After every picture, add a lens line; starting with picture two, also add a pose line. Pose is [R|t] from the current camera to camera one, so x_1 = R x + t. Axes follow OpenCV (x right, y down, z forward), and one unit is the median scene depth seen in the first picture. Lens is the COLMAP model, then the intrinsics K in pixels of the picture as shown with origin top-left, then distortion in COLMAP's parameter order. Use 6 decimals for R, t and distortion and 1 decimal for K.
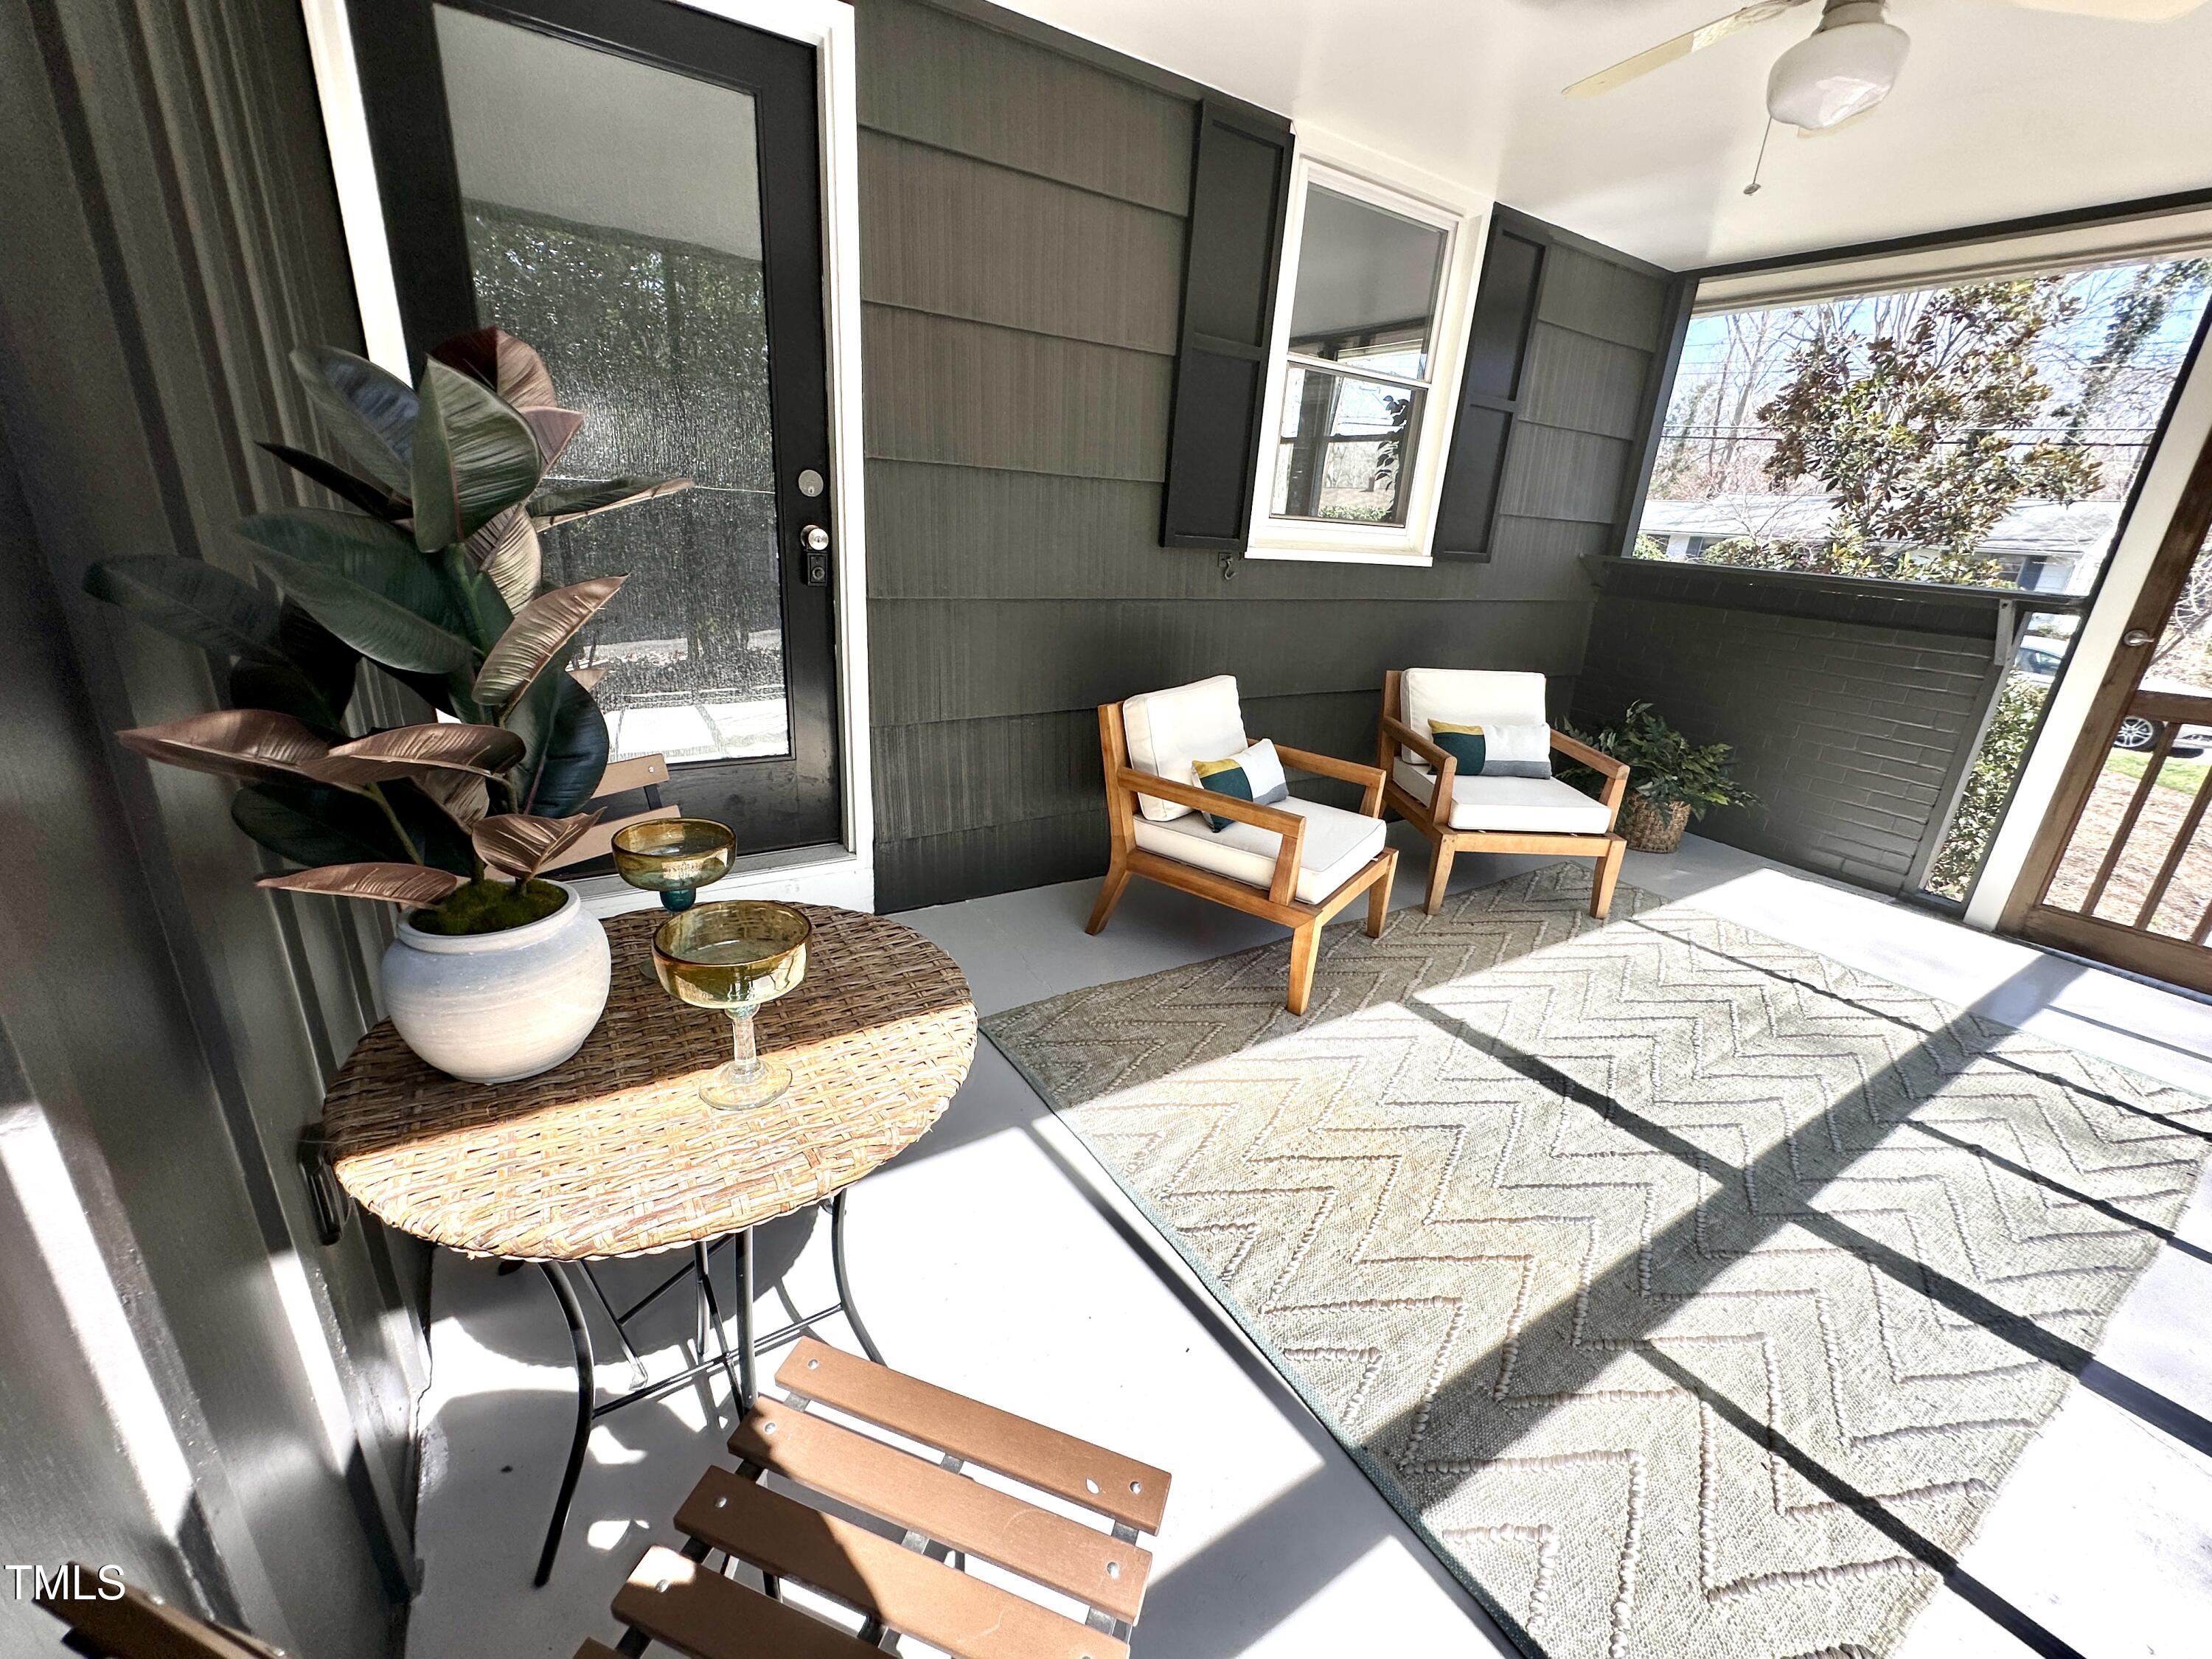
lens RADIAL K [[893.5, 0, 1106.0], [0, 893.5, 829.5], [0, 0, 1]] dist [0.012959, -0.000079]
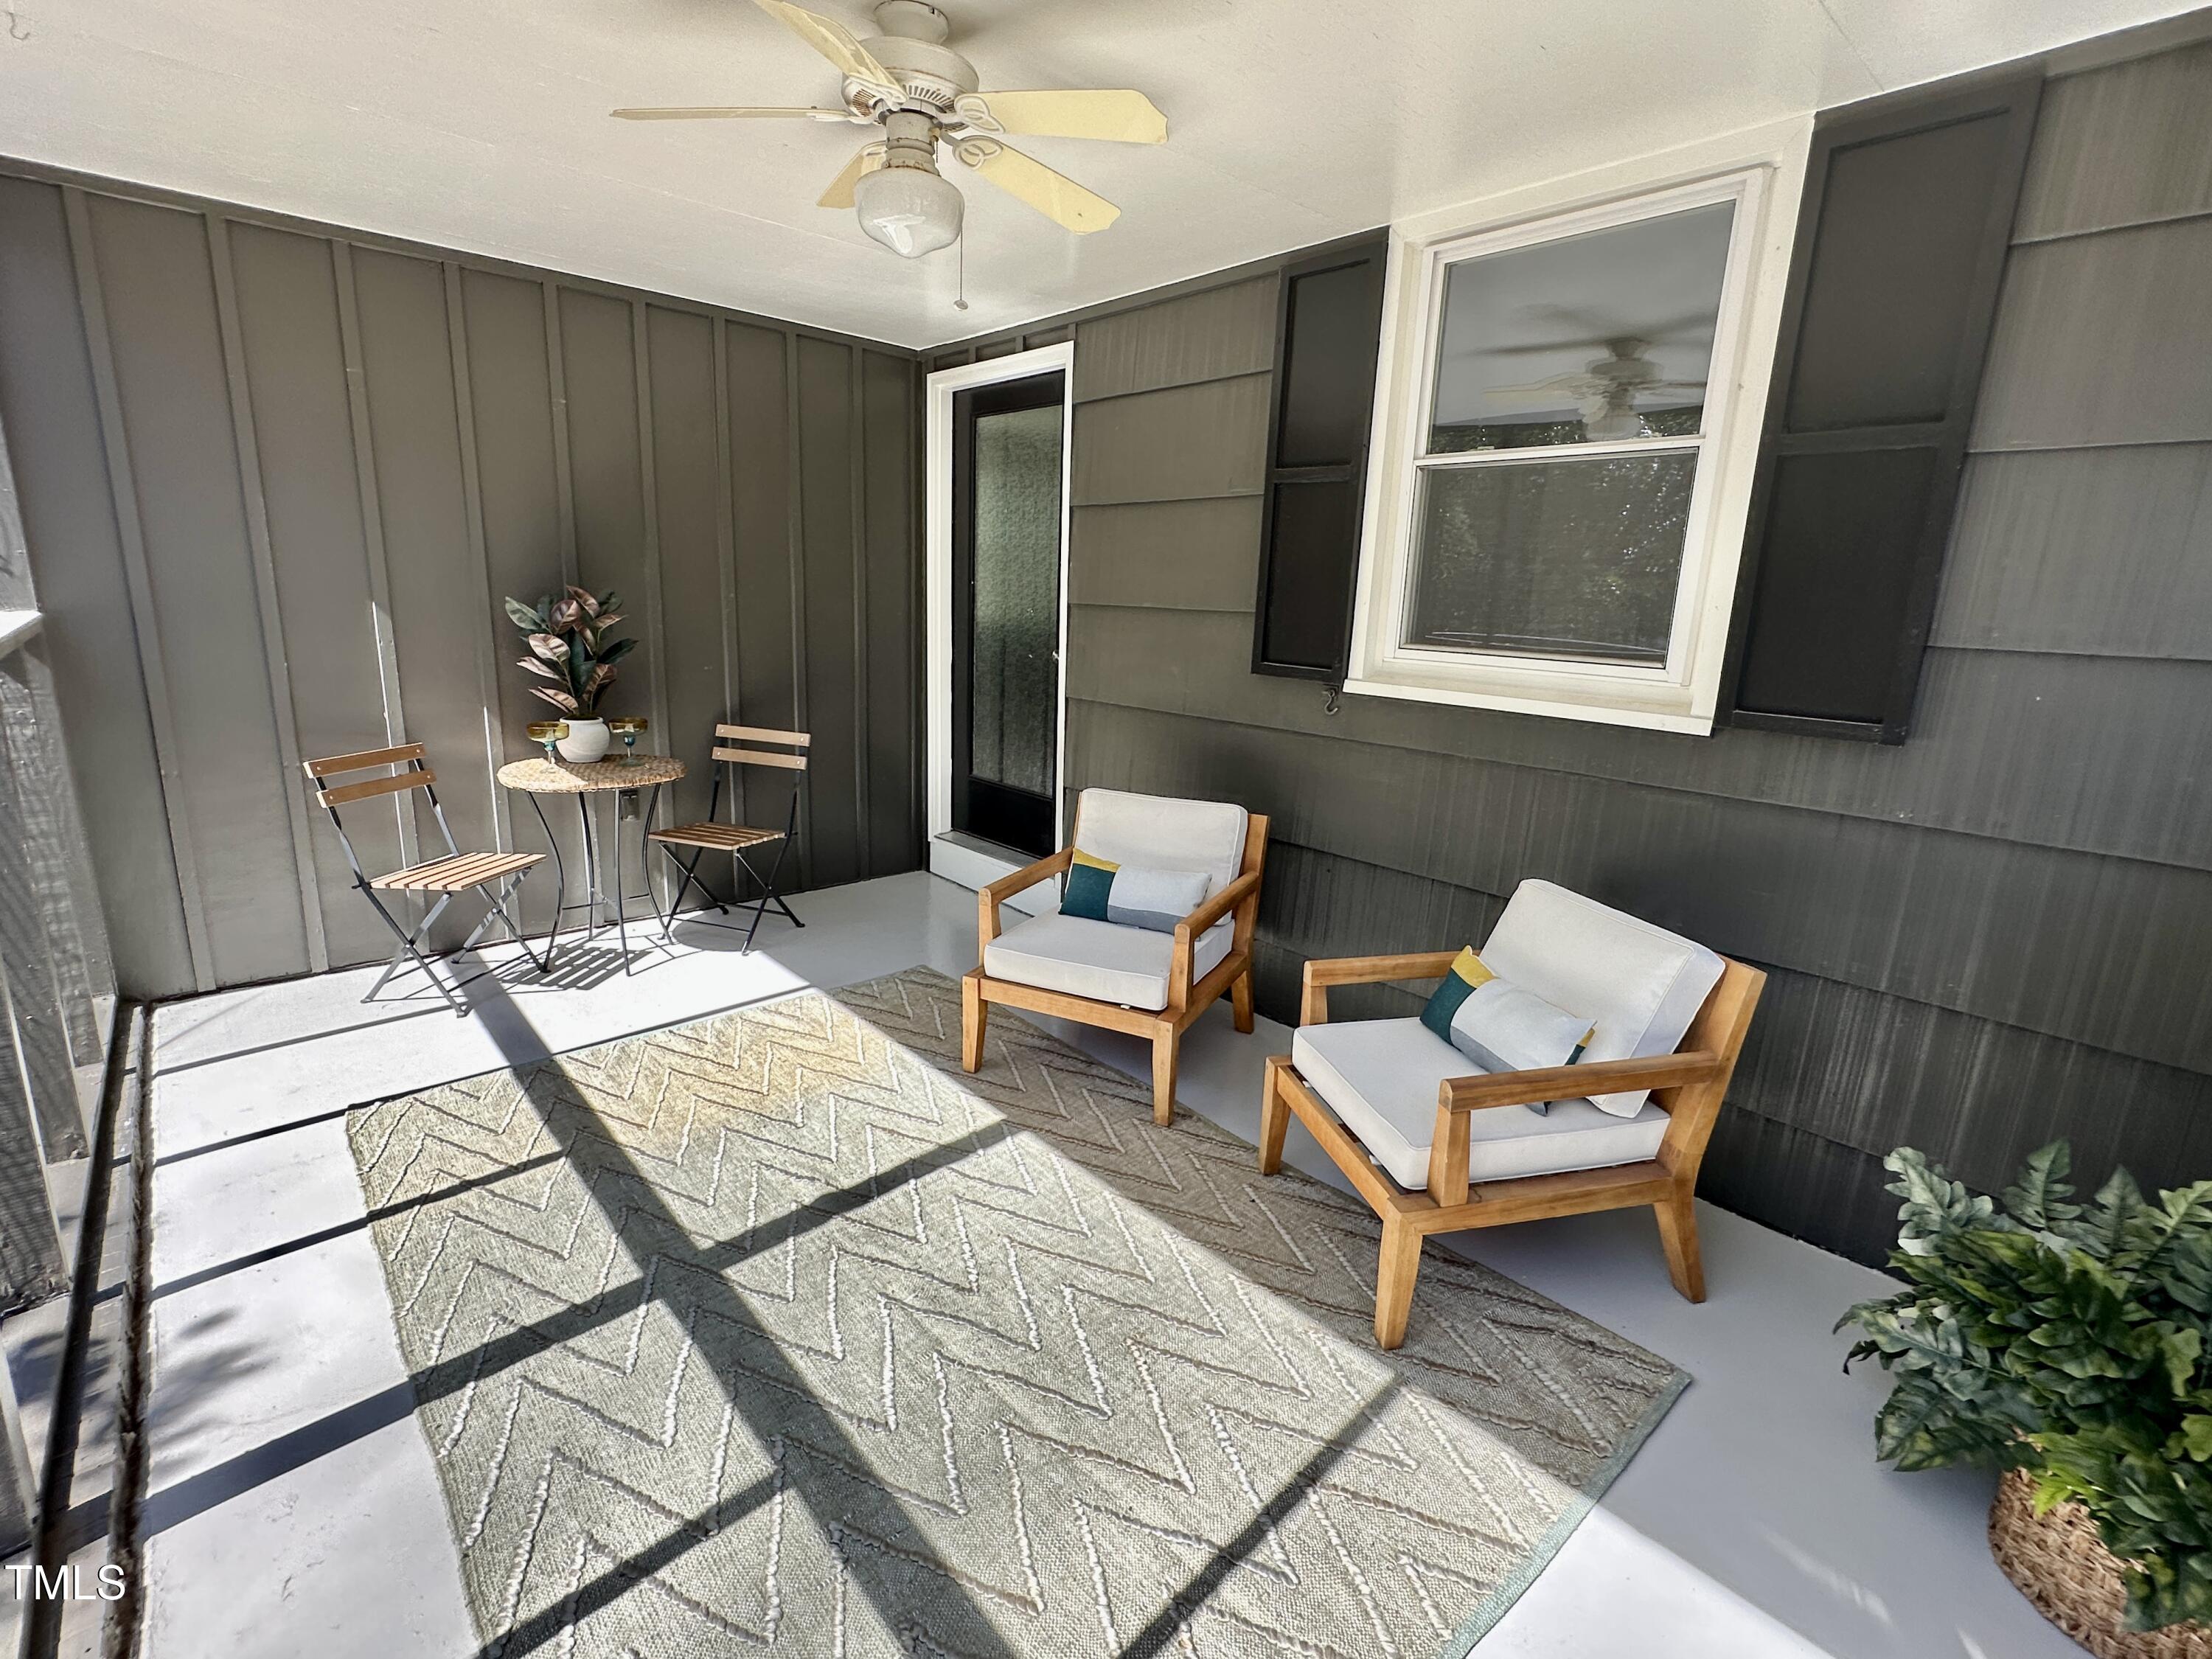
lens RADIAL K [[1008.3, 0, 1106.0], [0, 1008.3, 829.5], [0, 0, 1]] dist [-0.003491, -0.000271]
pose [[0.162586, 0.174582, -0.971127, 1.250796], [-0.349993, 0.930428, 0.108669, -0.234985], [0.922535, 0.322219, 0.212377, 0.720376]]
